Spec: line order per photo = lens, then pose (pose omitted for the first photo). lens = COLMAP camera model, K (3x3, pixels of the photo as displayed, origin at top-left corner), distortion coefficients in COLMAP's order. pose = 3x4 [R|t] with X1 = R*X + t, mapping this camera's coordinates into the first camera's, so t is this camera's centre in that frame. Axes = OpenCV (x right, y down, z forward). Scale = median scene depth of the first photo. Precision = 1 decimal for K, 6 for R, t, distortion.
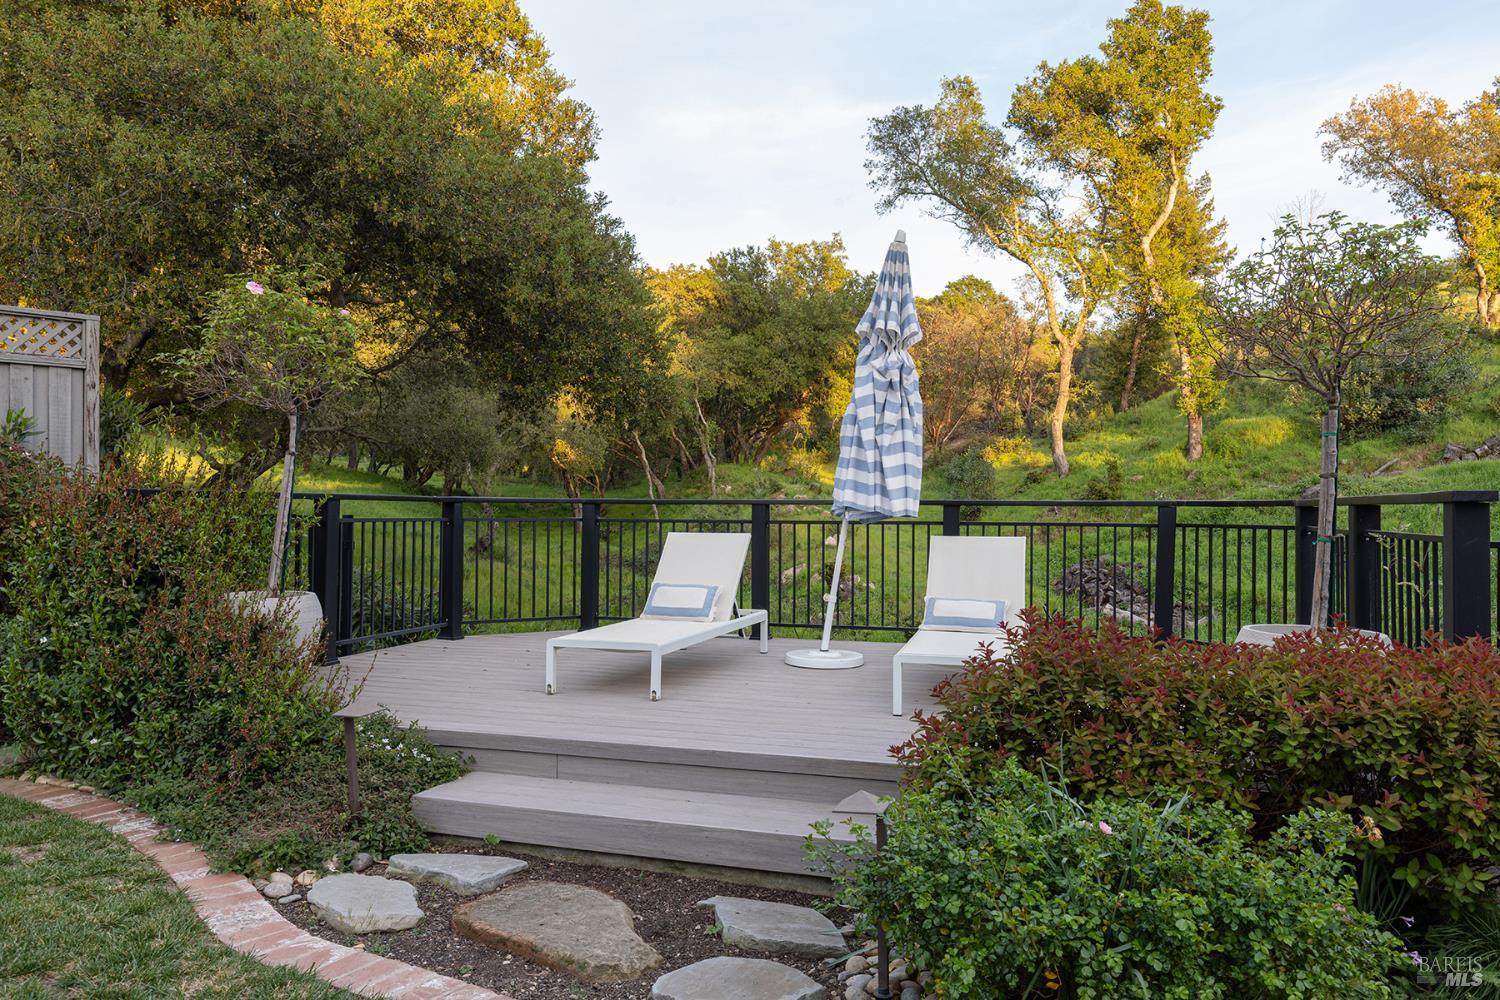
lens RADIAL K [[1062.8, 0, 755.3], [0, 1062.8, 502.5], [0, 0, 1]] dist [-0.000953, 0.002214]
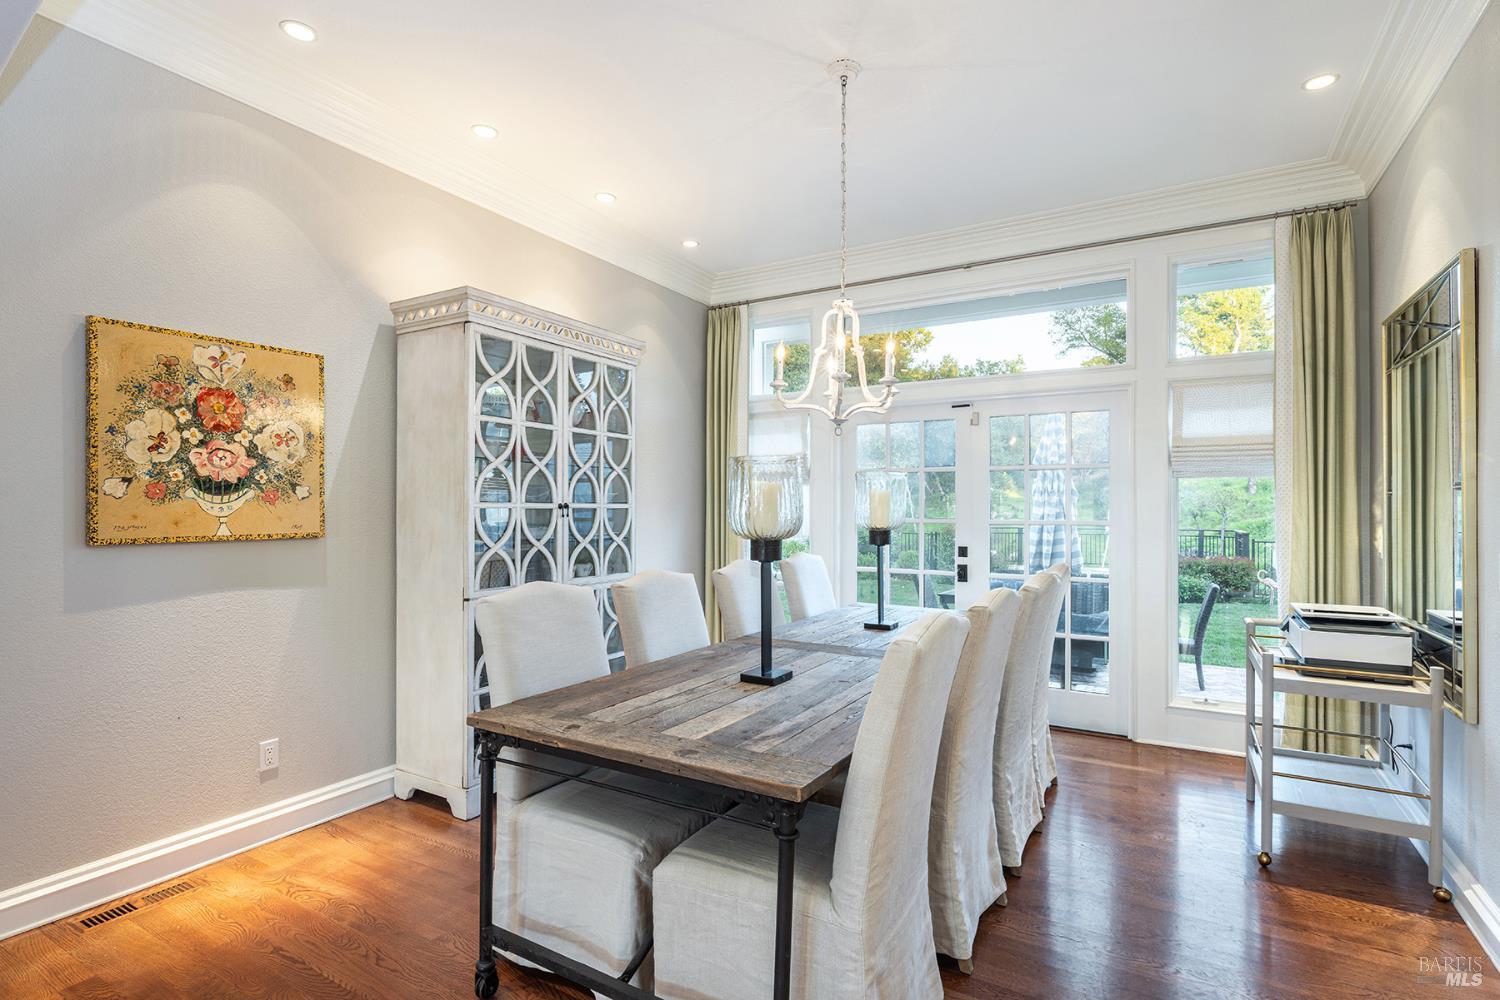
lens RADIAL K [[731.1, 0, 748.9], [0, 731.1, 506.3], [0, 0, 1]] dist [0.001339, 0.000583]
pose [[0.970847, -0.003665, -0.239674, -0.096733], [0.002709, 0.999987, -0.004318, -0.014734], [0.239686, 0.003542, 0.970844, -0.343125]]
